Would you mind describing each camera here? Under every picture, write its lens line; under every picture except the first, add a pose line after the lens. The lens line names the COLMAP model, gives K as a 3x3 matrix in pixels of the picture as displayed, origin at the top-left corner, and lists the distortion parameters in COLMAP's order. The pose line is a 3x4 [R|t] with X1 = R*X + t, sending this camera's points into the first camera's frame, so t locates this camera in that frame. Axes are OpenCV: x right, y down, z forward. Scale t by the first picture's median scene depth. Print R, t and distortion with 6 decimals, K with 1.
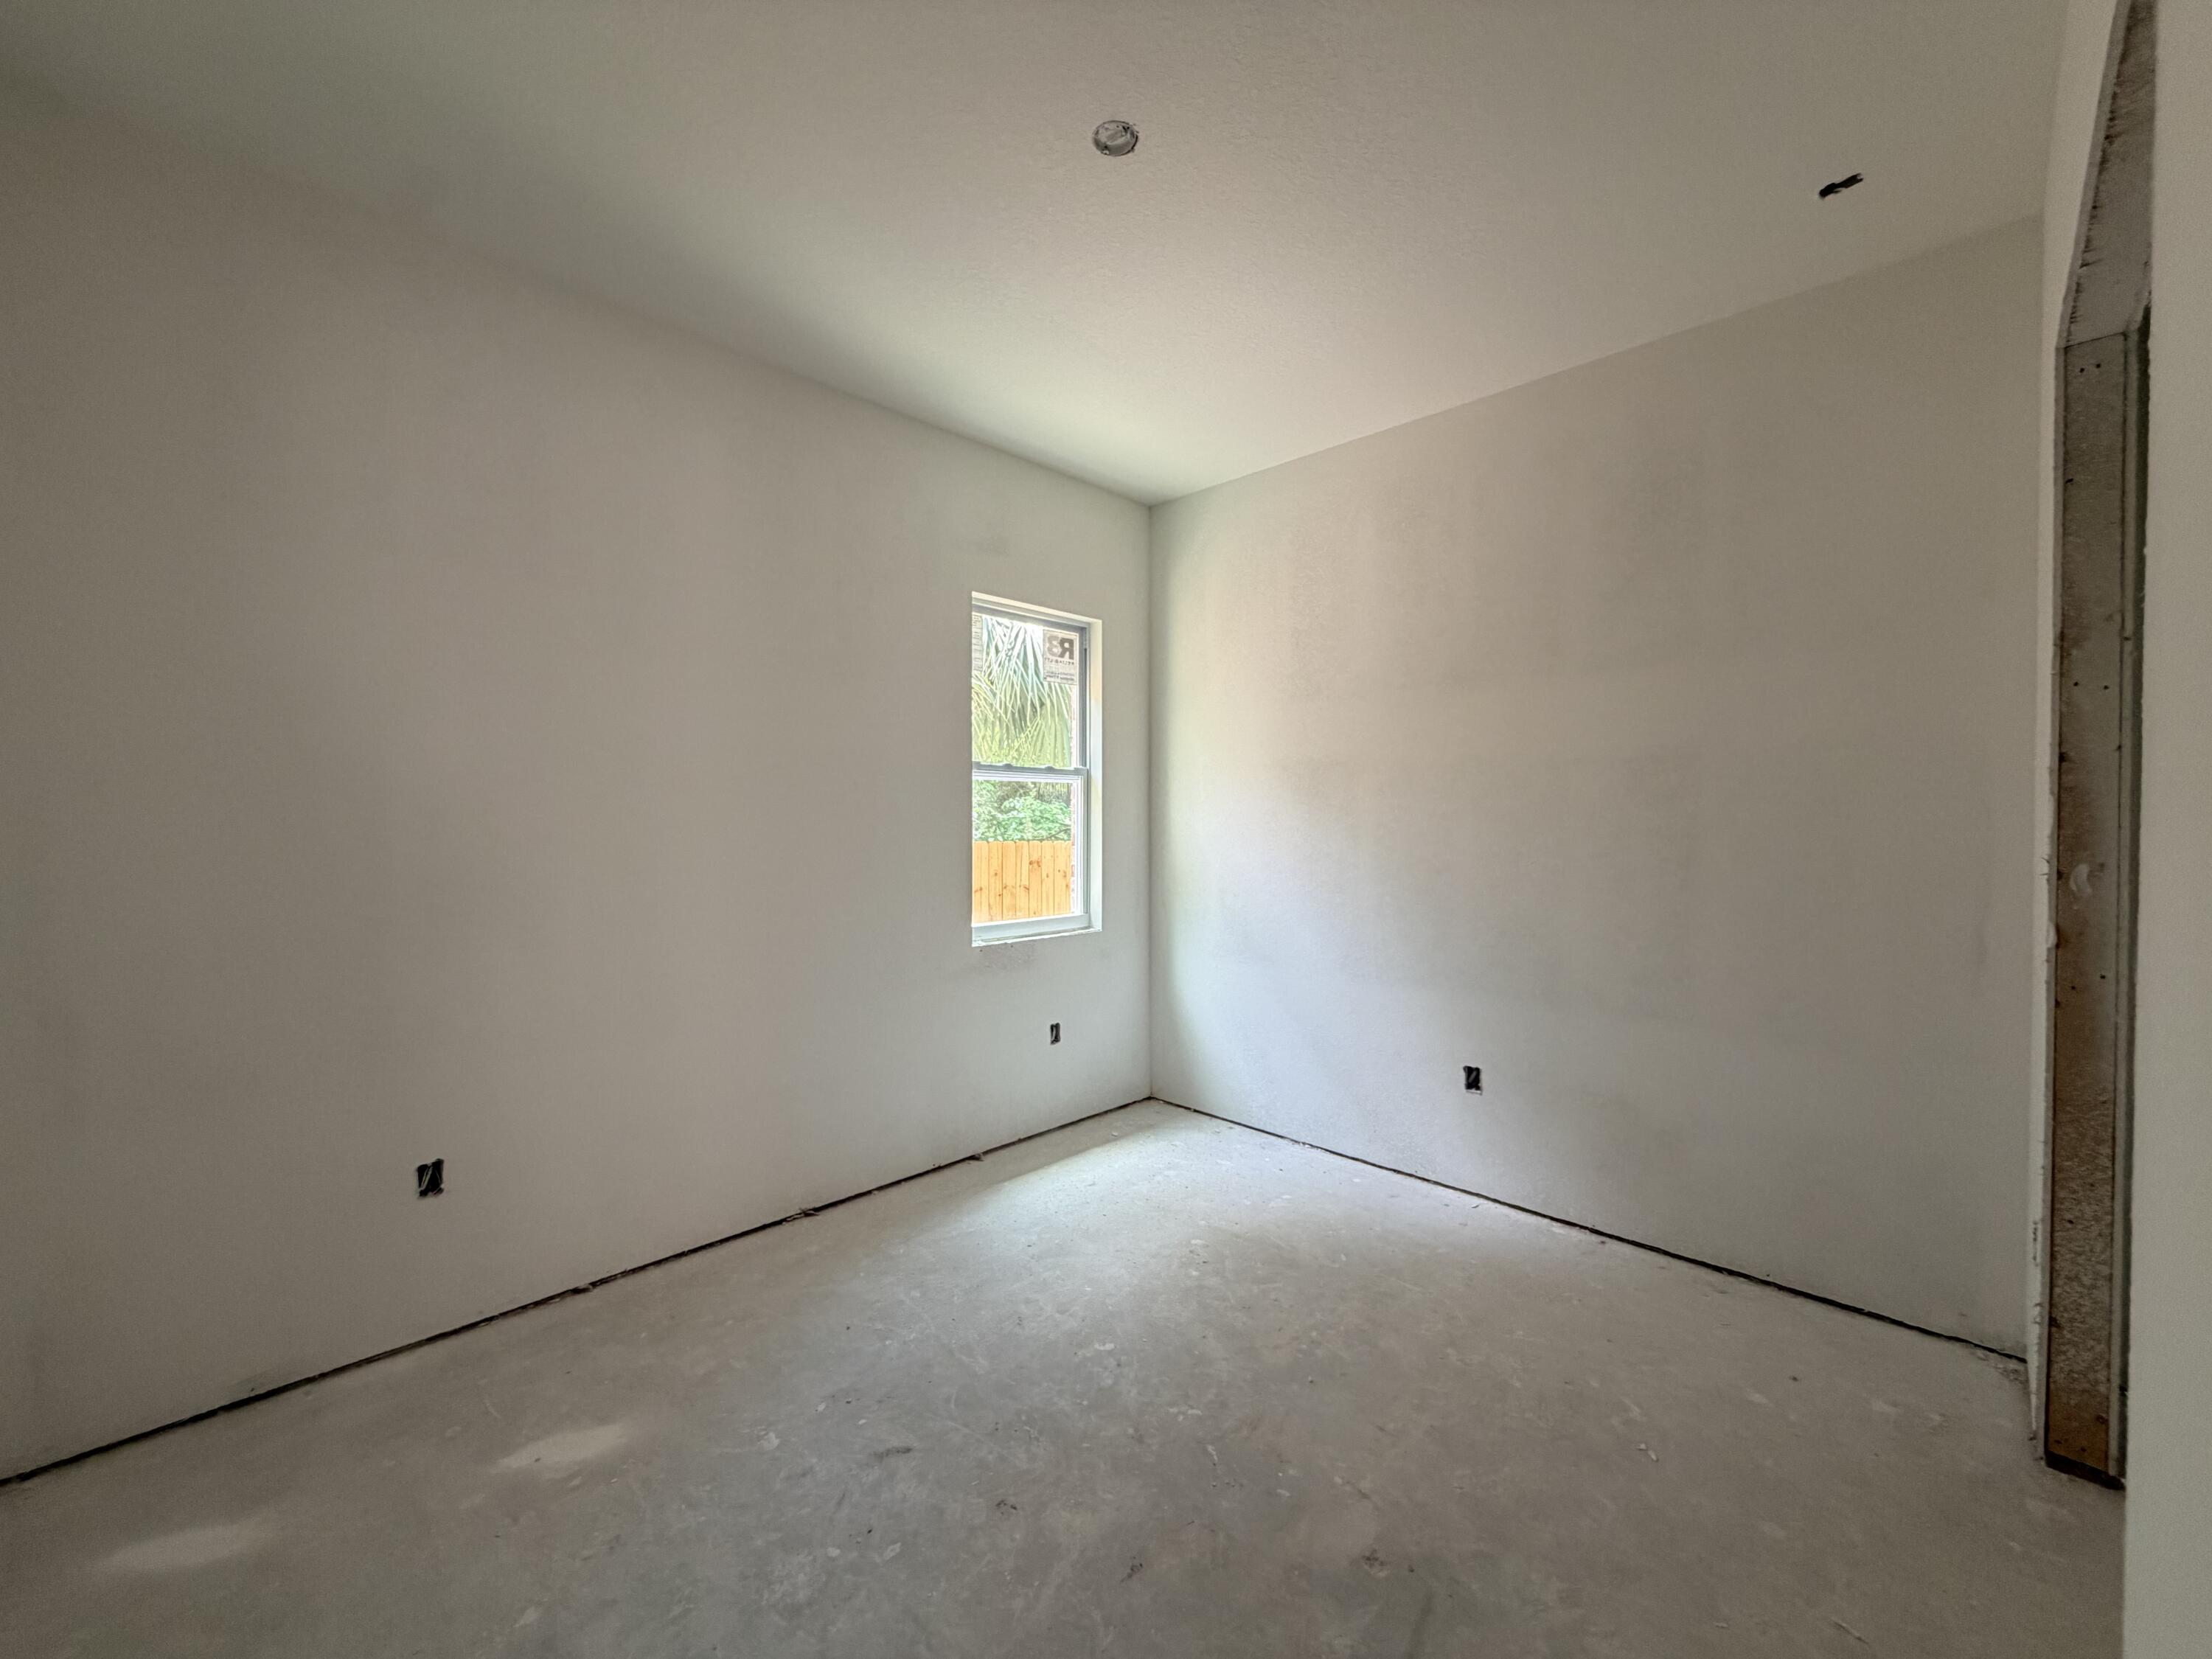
lens RADIAL K [[881.2, 0, 1115.8], [0, 881.2, 824.6], [0, 0, 1]] dist [-0.000757, 0.000274]
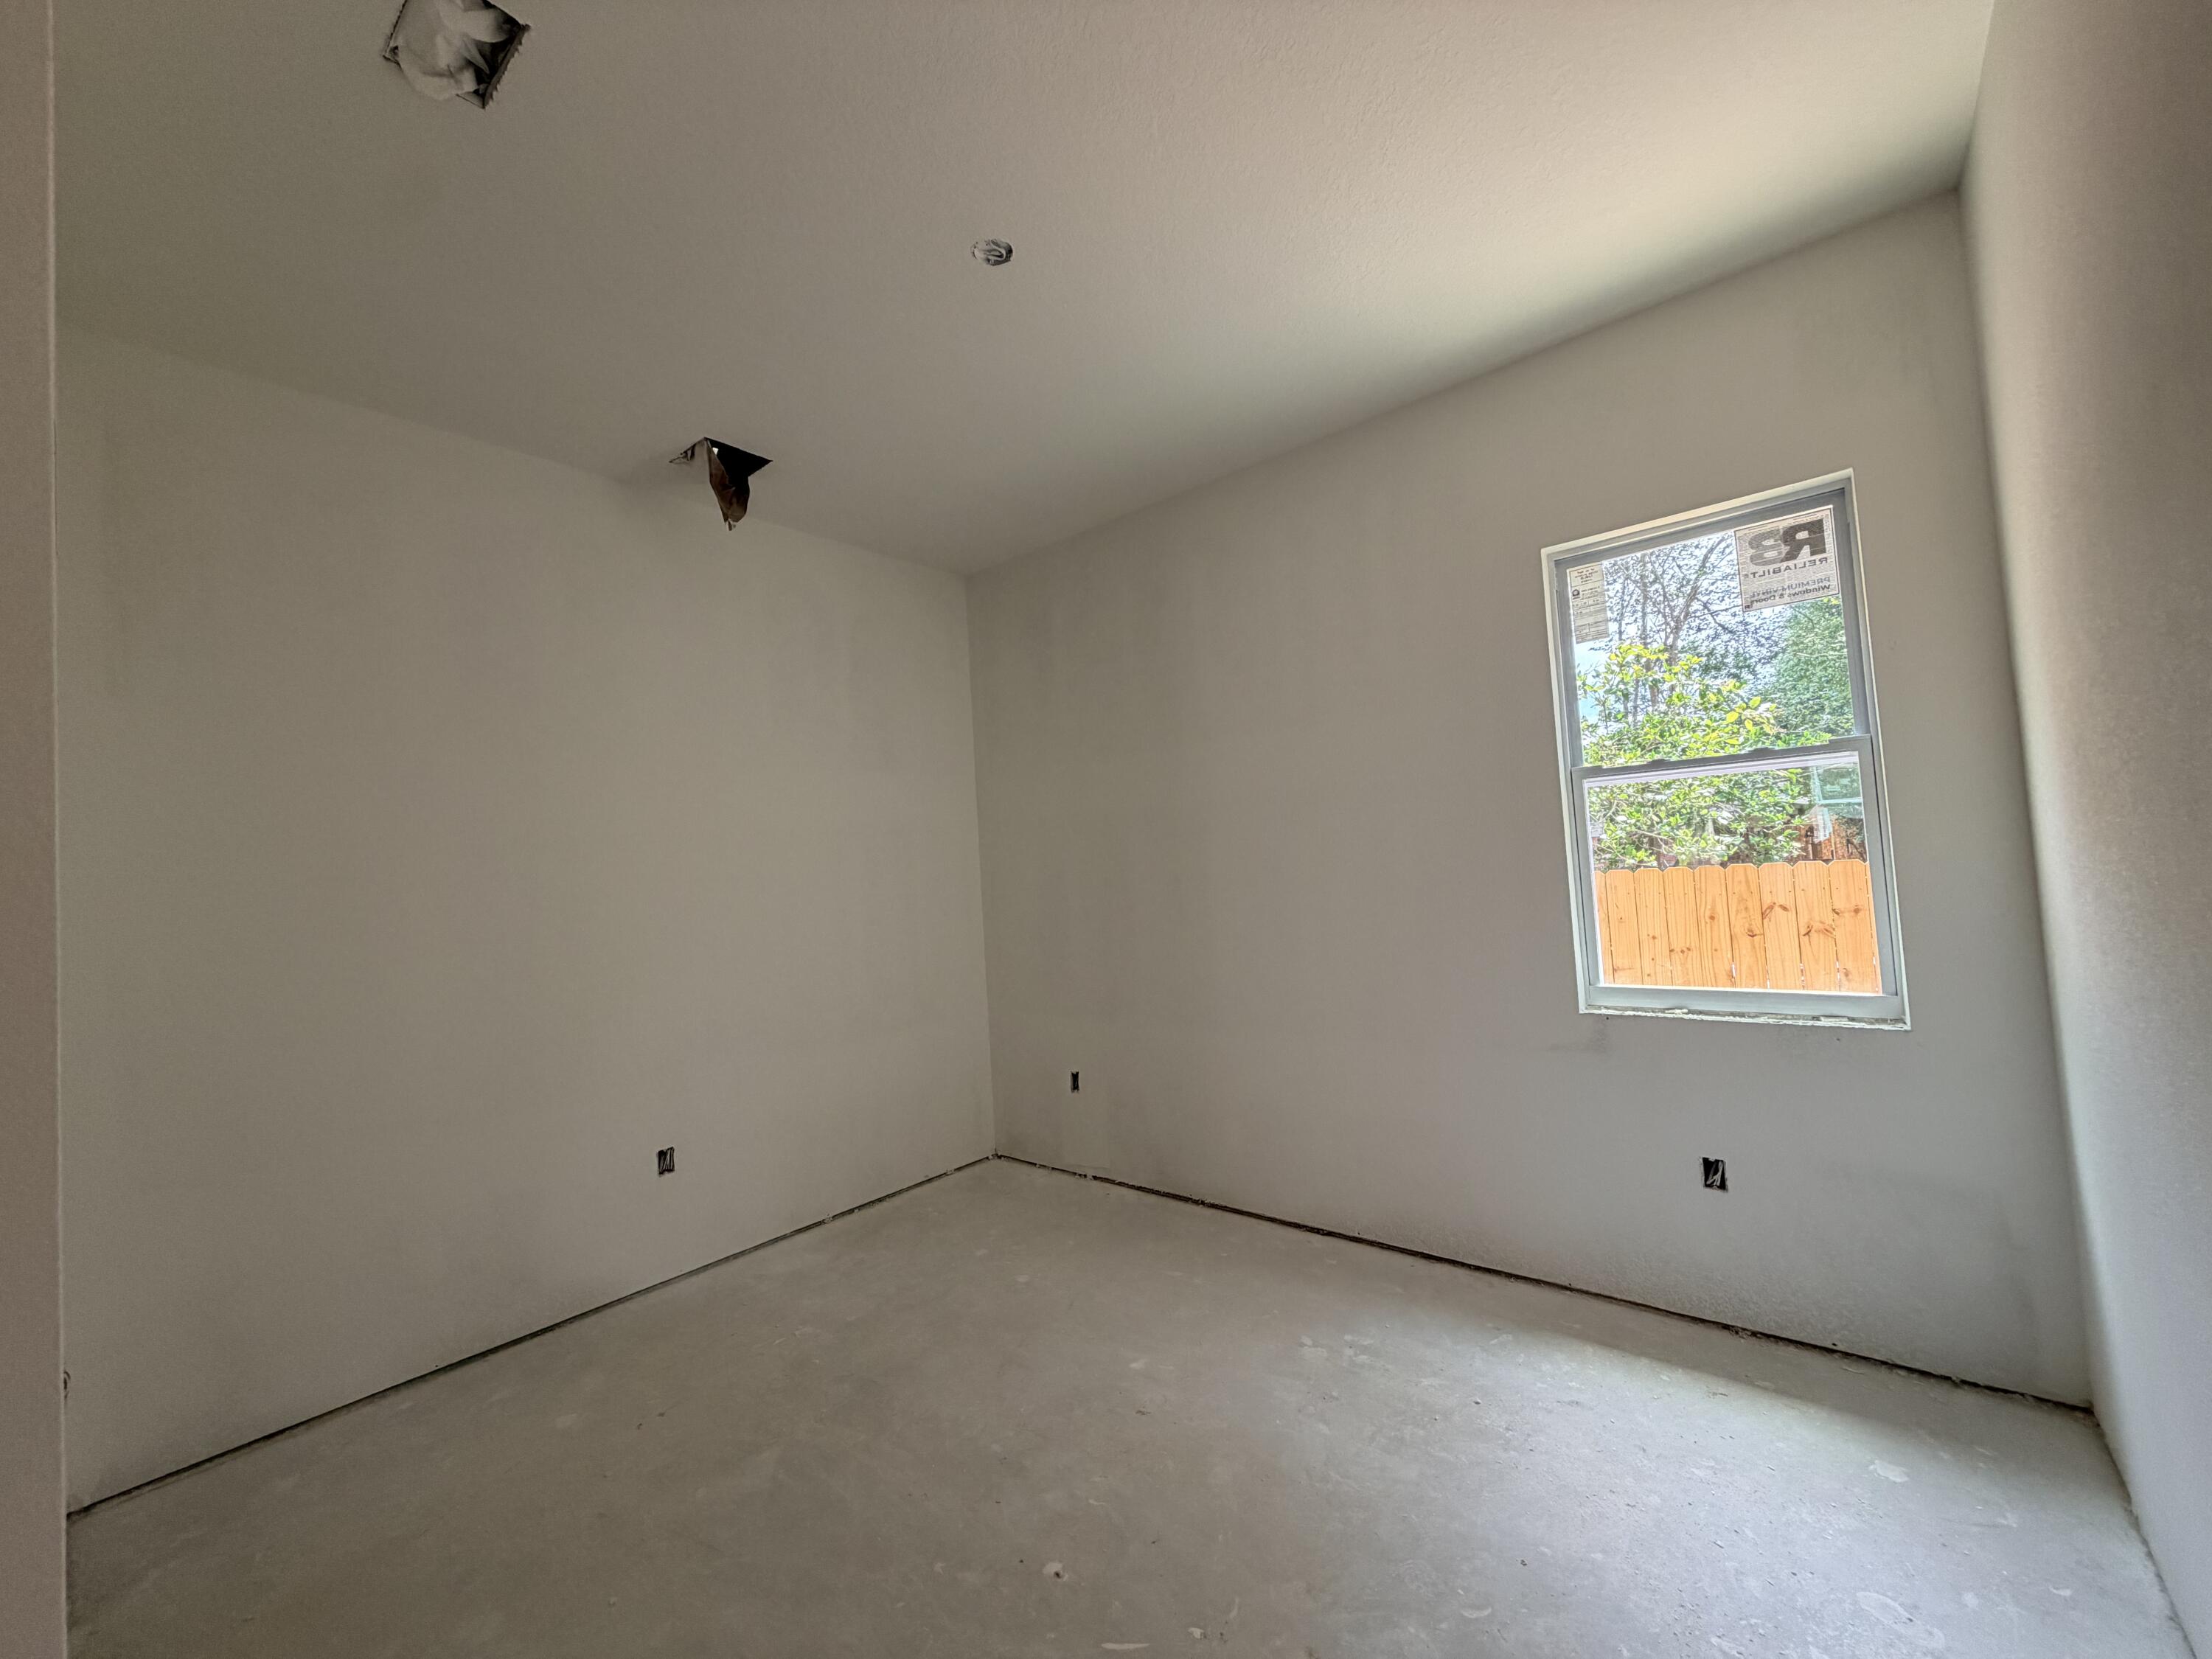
lens RADIAL K [[881.2, 0, 1096.3], [0, 881.2, 821.1], [0, 0, 1]] dist [-0.000757, 0.000274]
pose [[0.093668, -0.054051, -0.994135, 0.488580], [0.056661, 0.997196, -0.048879, -0.009192], [0.993990, -0.051751, 0.096468, 0.464389]]
